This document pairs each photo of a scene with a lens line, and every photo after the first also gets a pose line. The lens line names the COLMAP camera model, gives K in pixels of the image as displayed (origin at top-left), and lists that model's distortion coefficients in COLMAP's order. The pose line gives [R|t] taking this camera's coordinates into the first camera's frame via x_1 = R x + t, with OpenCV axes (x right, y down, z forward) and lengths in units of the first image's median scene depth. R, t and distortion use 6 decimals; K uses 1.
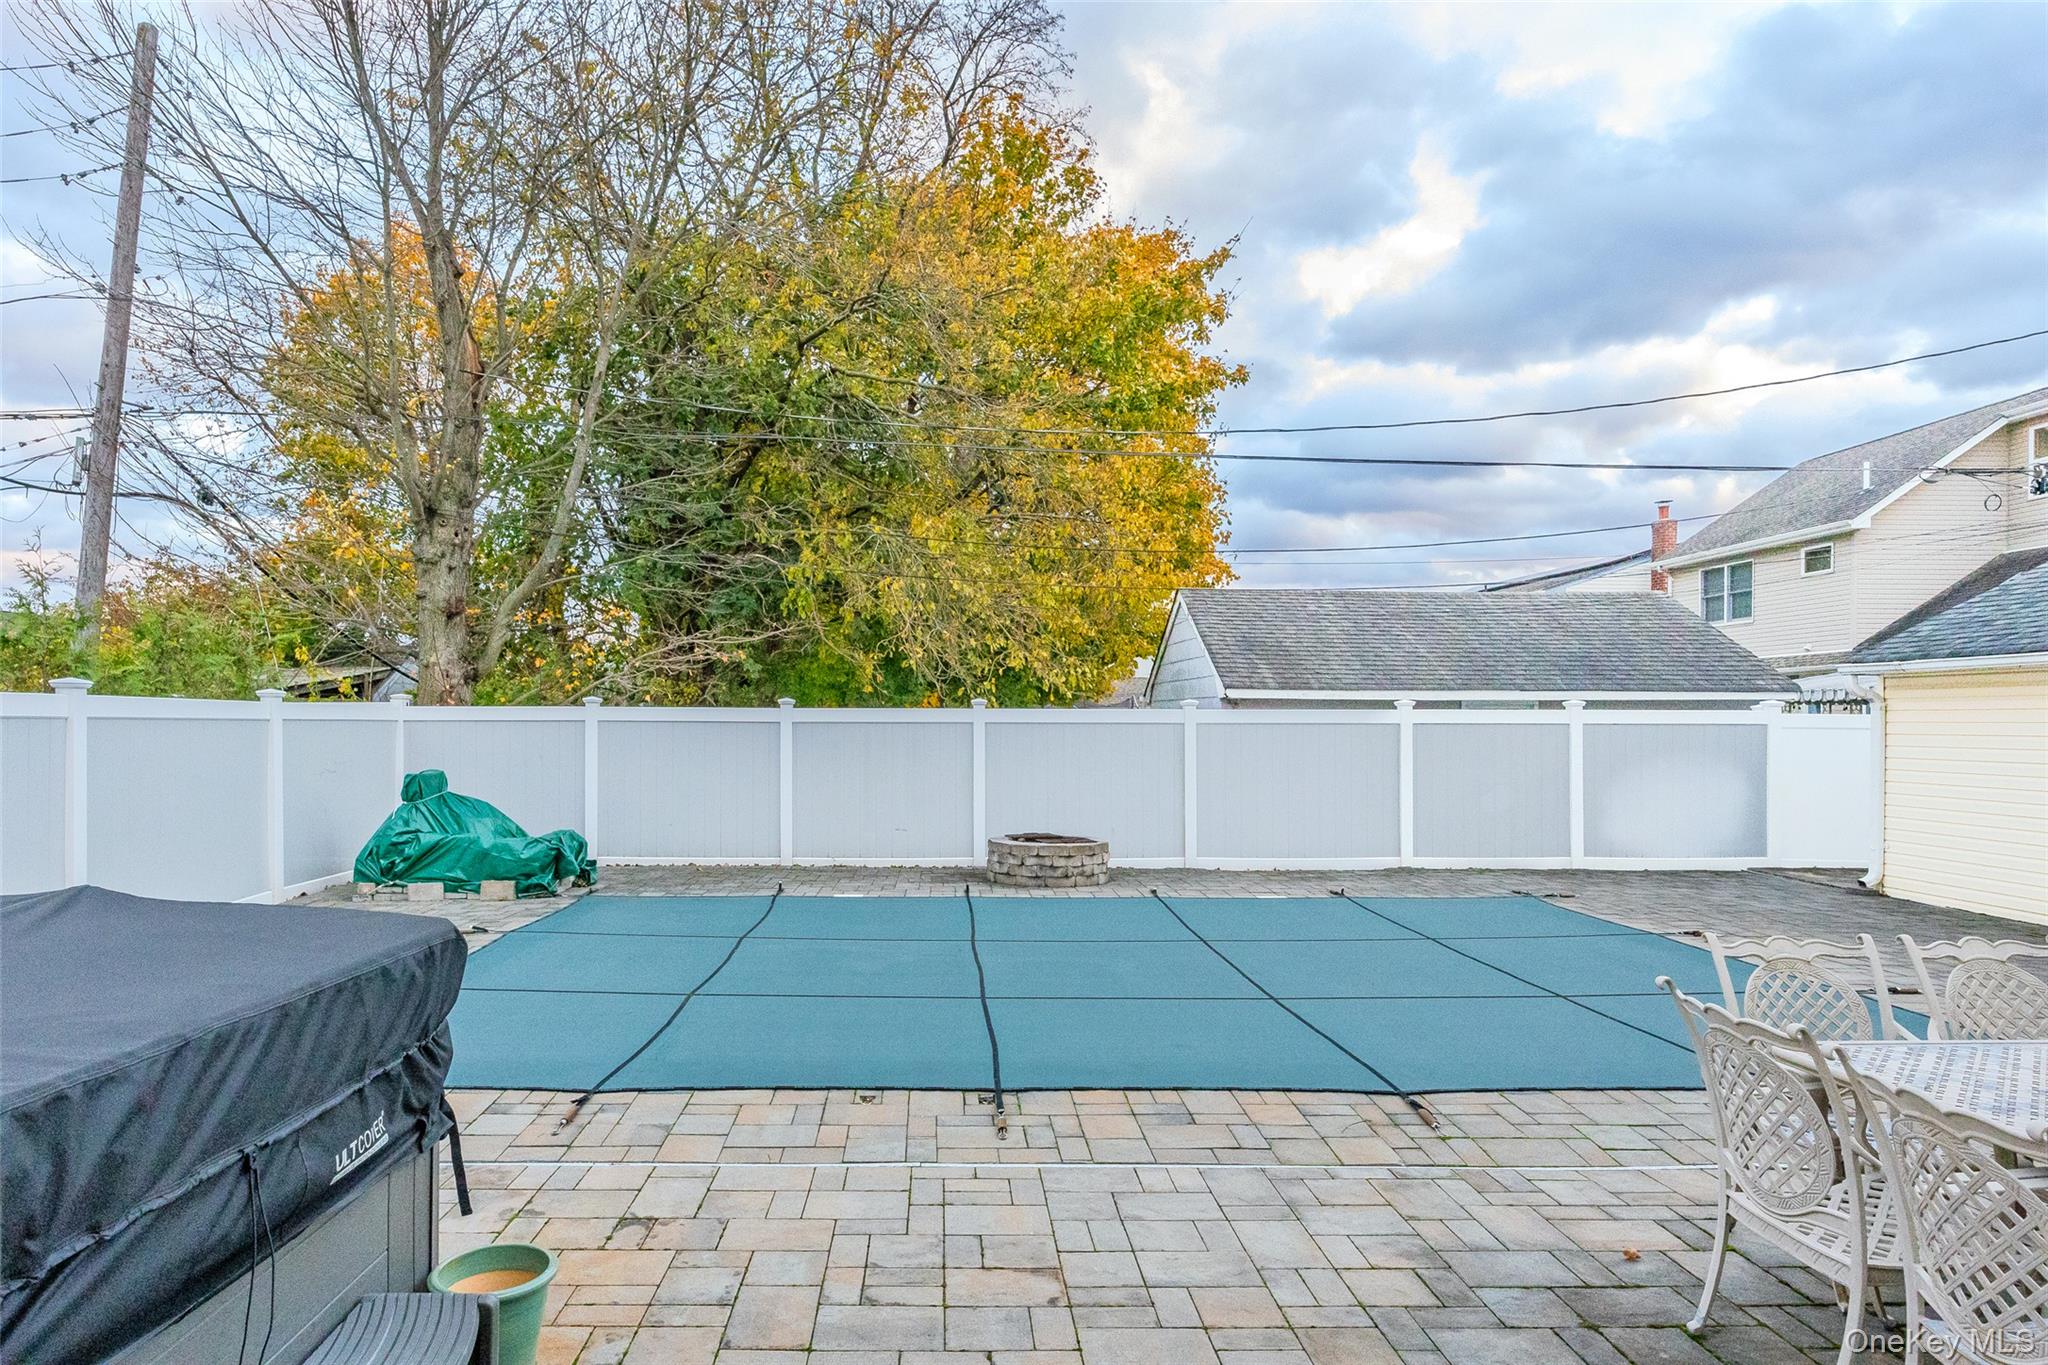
lens RADIAL K [[1222.8, 0, 1024.0], [0, 1222.8, 682.5], [0, 0, 1]] dist [0.002150, 0.000954]
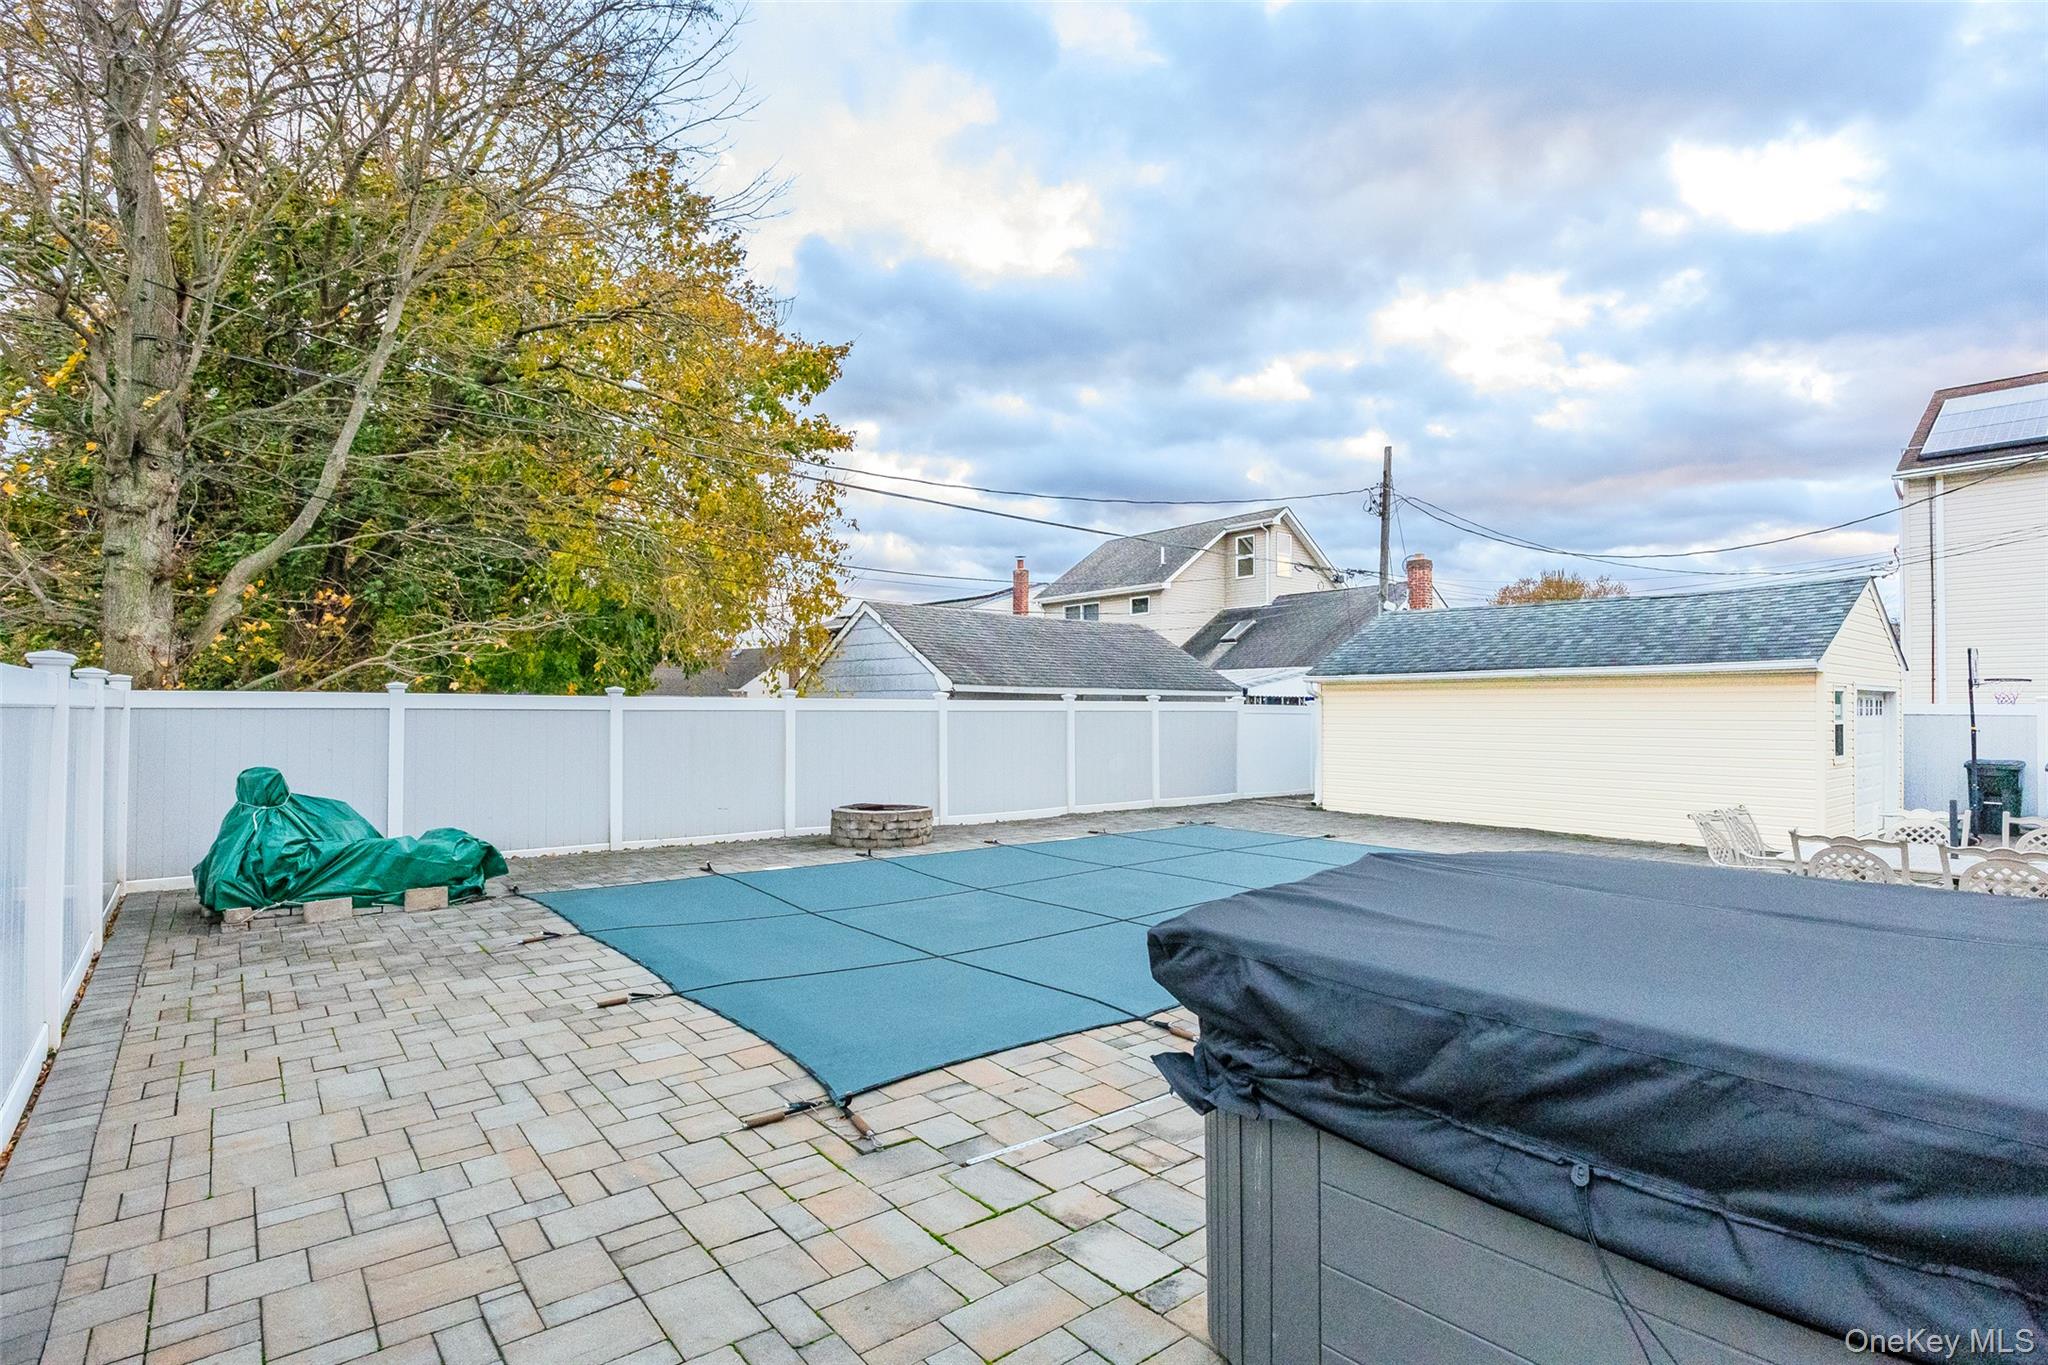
lens RADIAL K [[1008.9, 0, 1024.0], [0, 1008.9, 682.5], [0, 0, 1]] dist [-0.032518, -0.000484]
pose [[0.776966, 0.016124, 0.629336, -0.490010], [-0.021658, 0.999765, 0.001123, 0.000856], [-0.629170, -0.014502, 0.777133, 0.142193]]
